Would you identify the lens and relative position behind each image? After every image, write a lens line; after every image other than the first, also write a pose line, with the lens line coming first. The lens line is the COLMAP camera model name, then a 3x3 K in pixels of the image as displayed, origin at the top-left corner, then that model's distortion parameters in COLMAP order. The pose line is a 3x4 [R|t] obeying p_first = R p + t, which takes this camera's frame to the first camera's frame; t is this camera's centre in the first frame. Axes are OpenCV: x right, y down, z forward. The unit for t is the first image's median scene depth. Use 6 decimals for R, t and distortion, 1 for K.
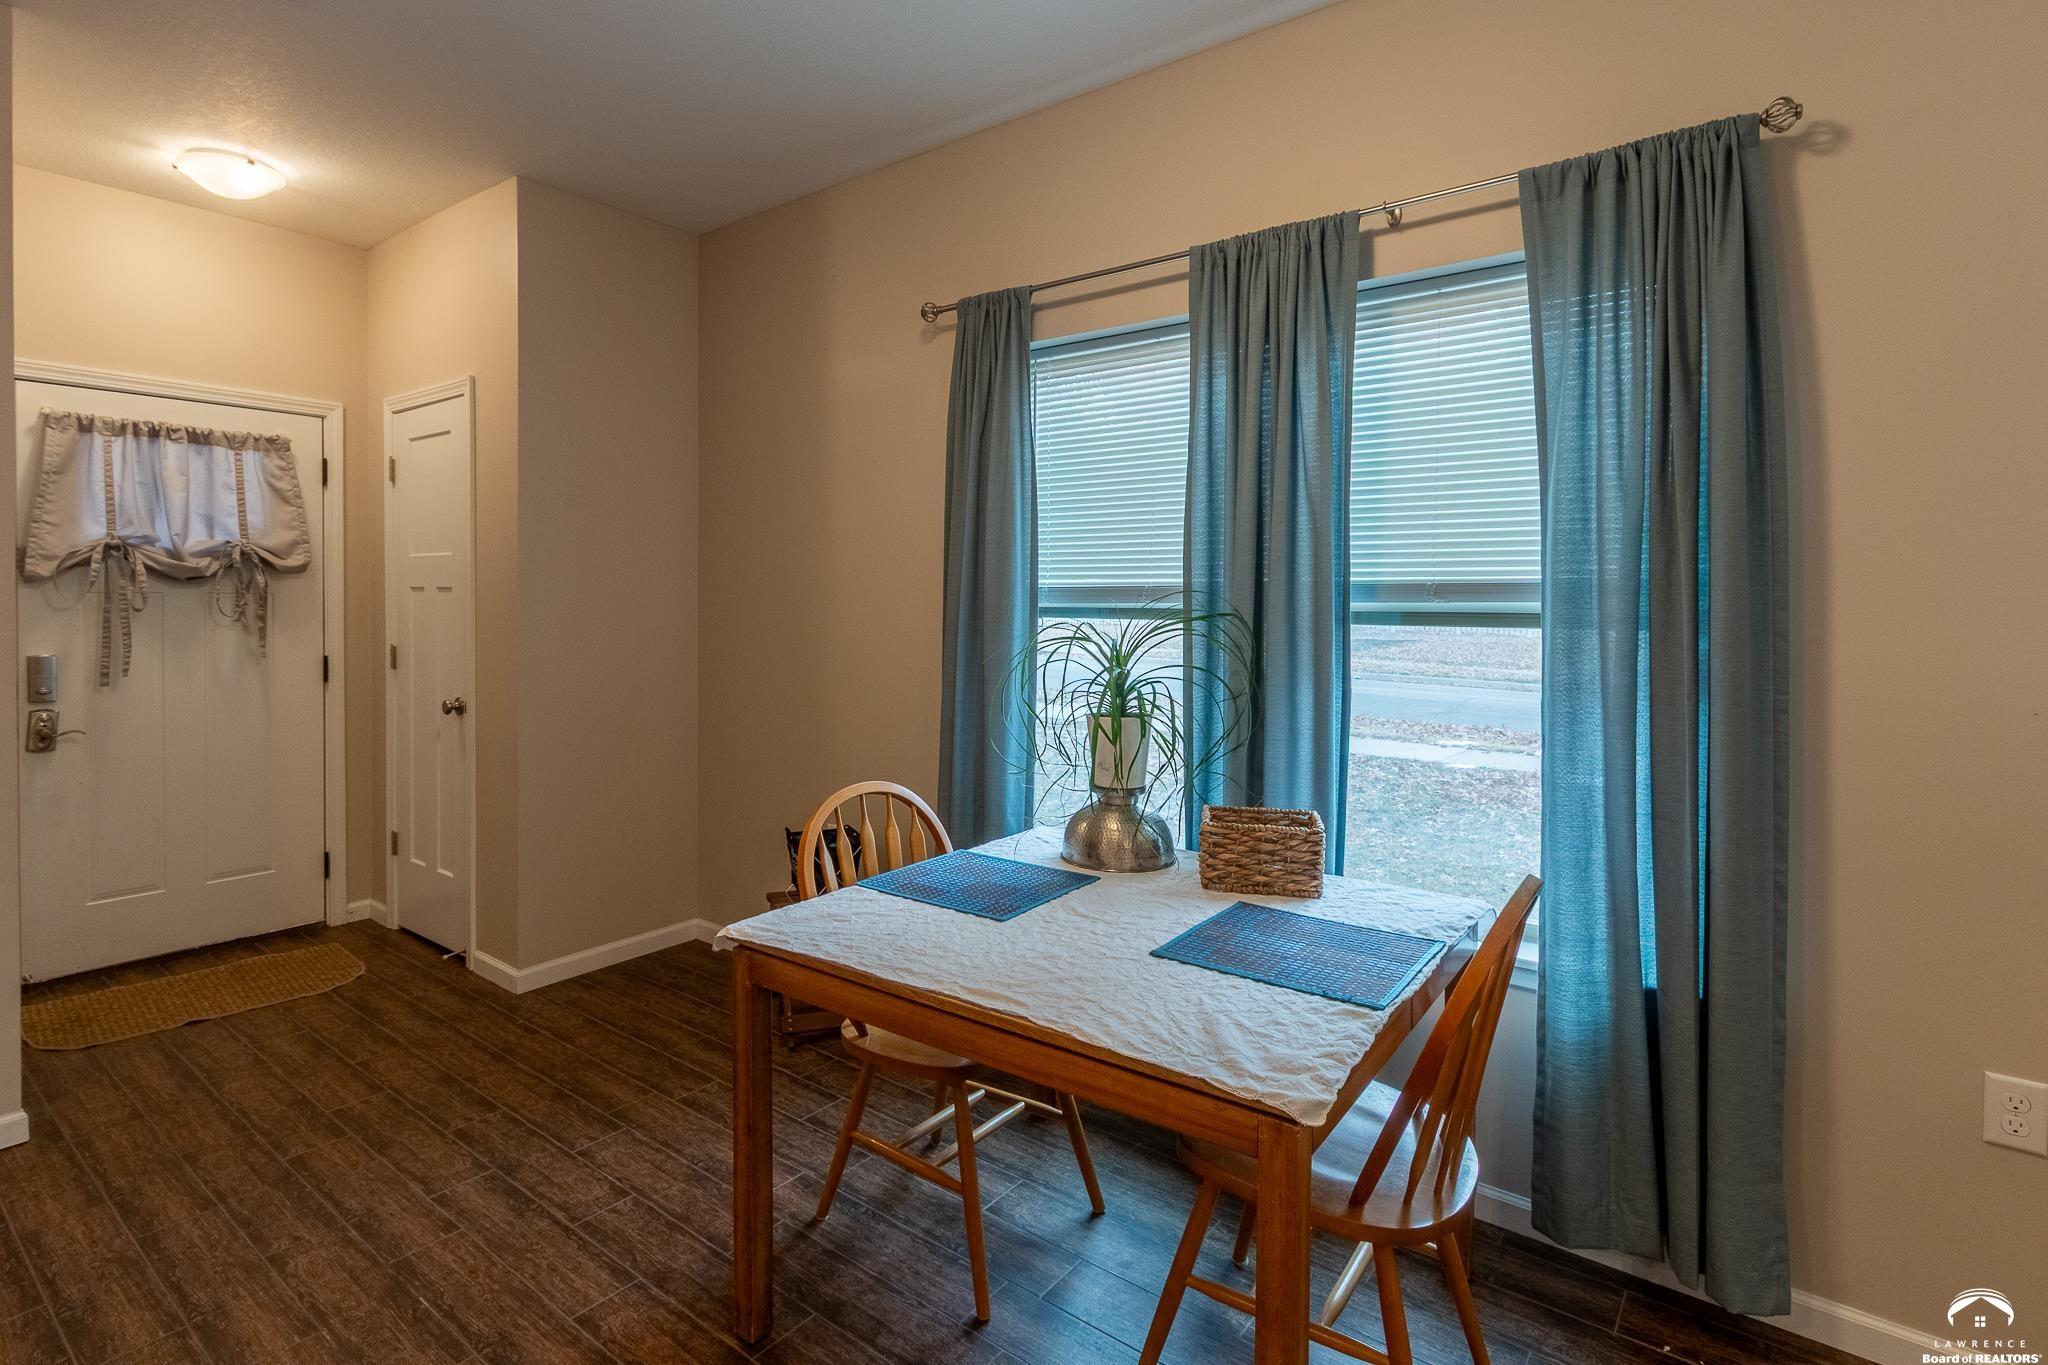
lens RADIAL K [[1005.4, 0, 982.6], [0, 1005.4, 607.9], [0, 0, 1]] dist [-0.000736, 0.000232]
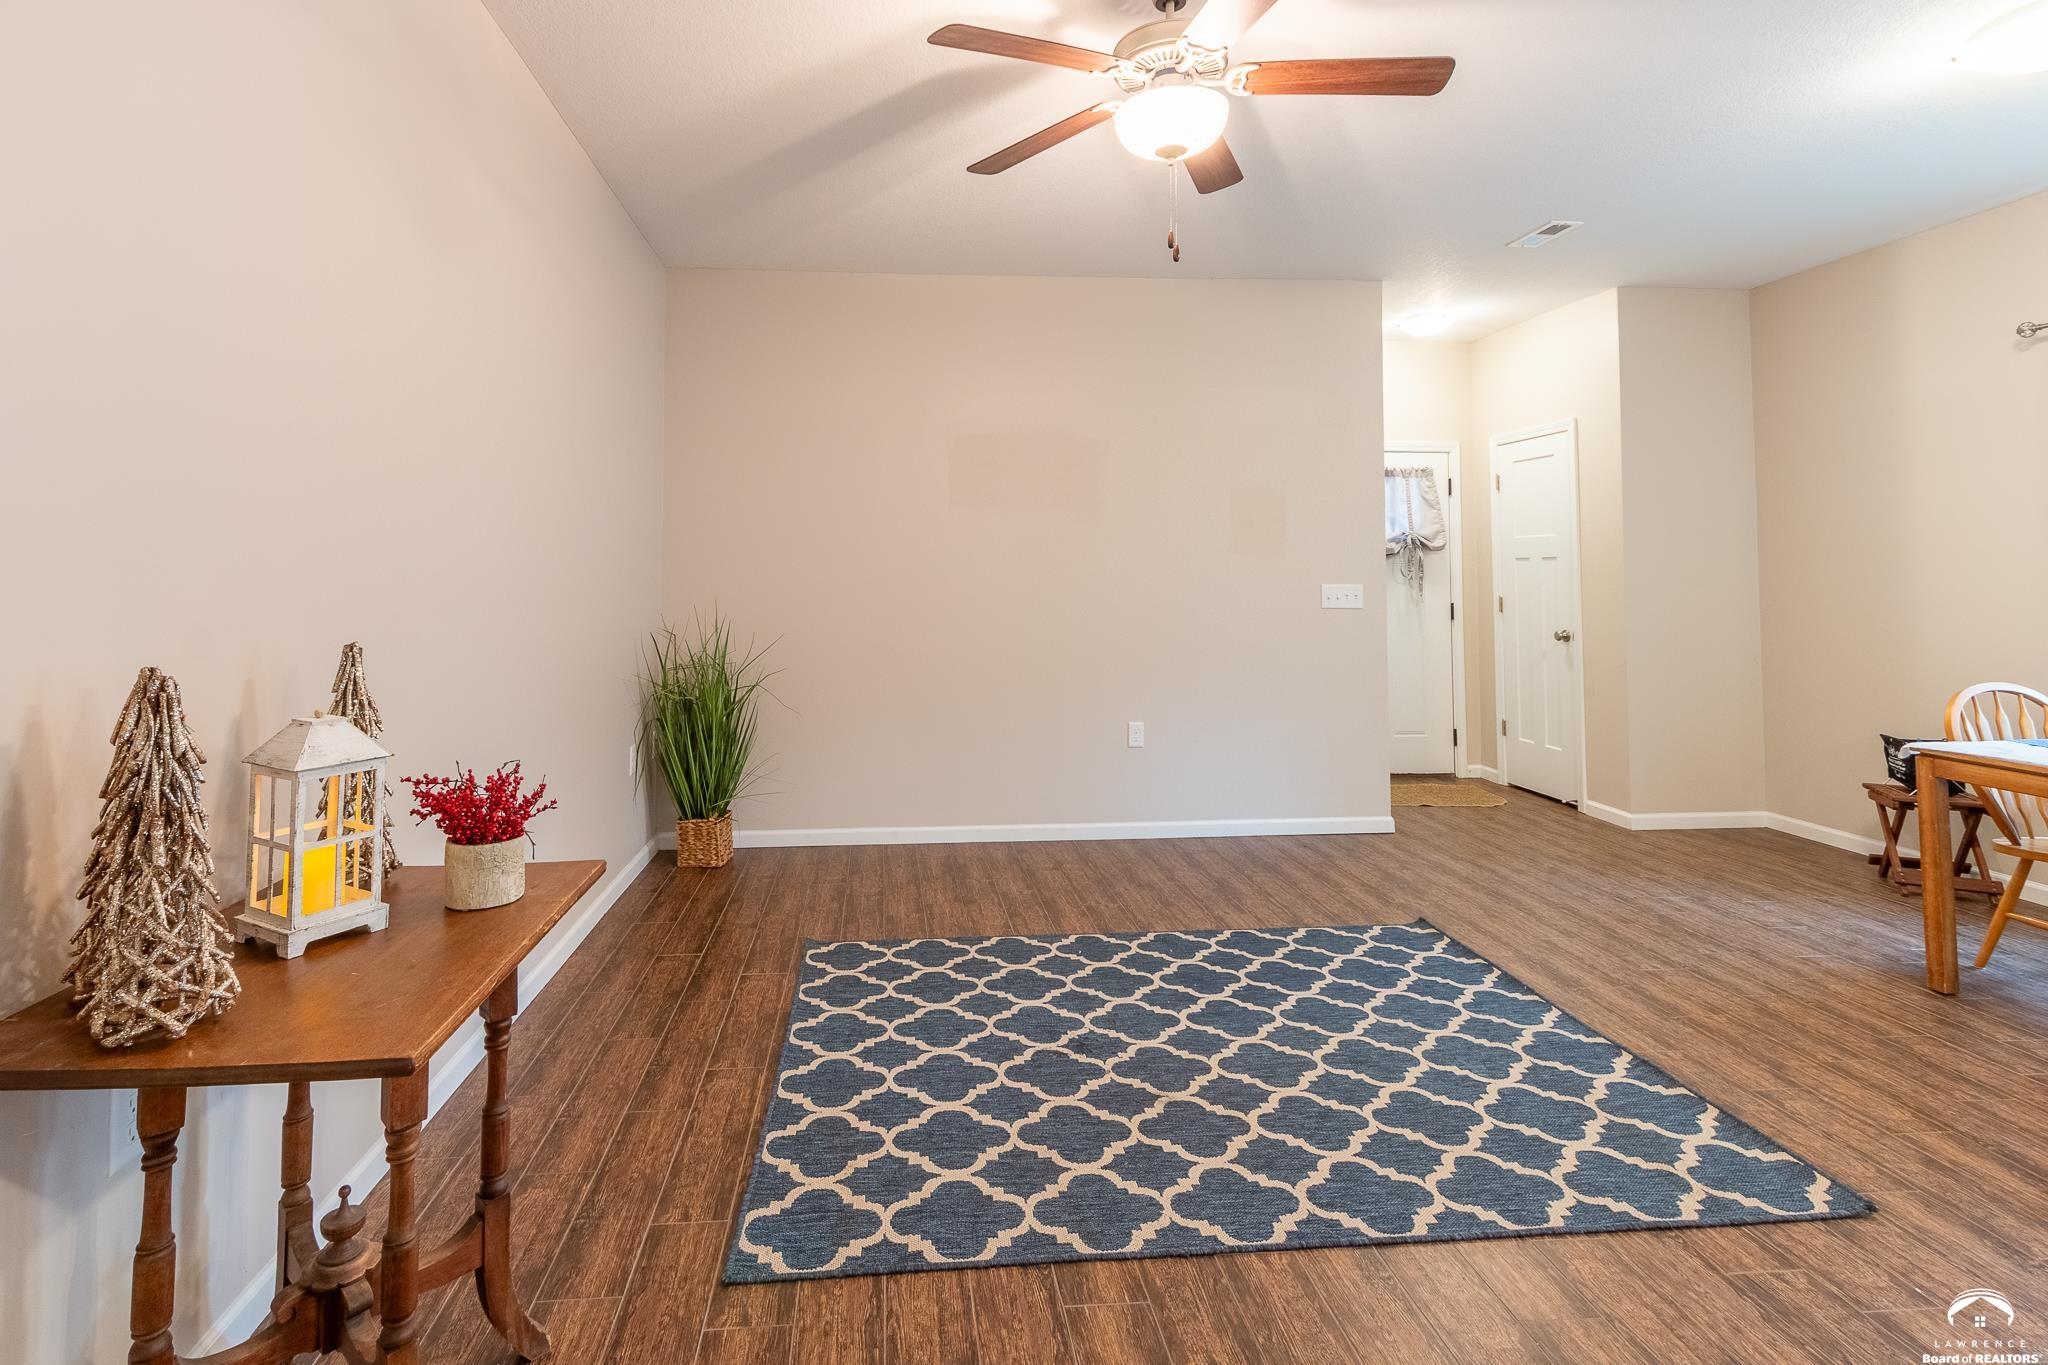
lens RADIAL K [[975.4, 0, 960.4], [0, 975.4, 534.1], [0, 0, 1]] dist [0.004095, 0.000218]
pose [[0.679961, -0.033269, -0.732493, -0.060394], [-0.006623, 0.998651, -0.051506, 0.026836], [0.733218, 0.039873, 0.678824, -0.683018]]
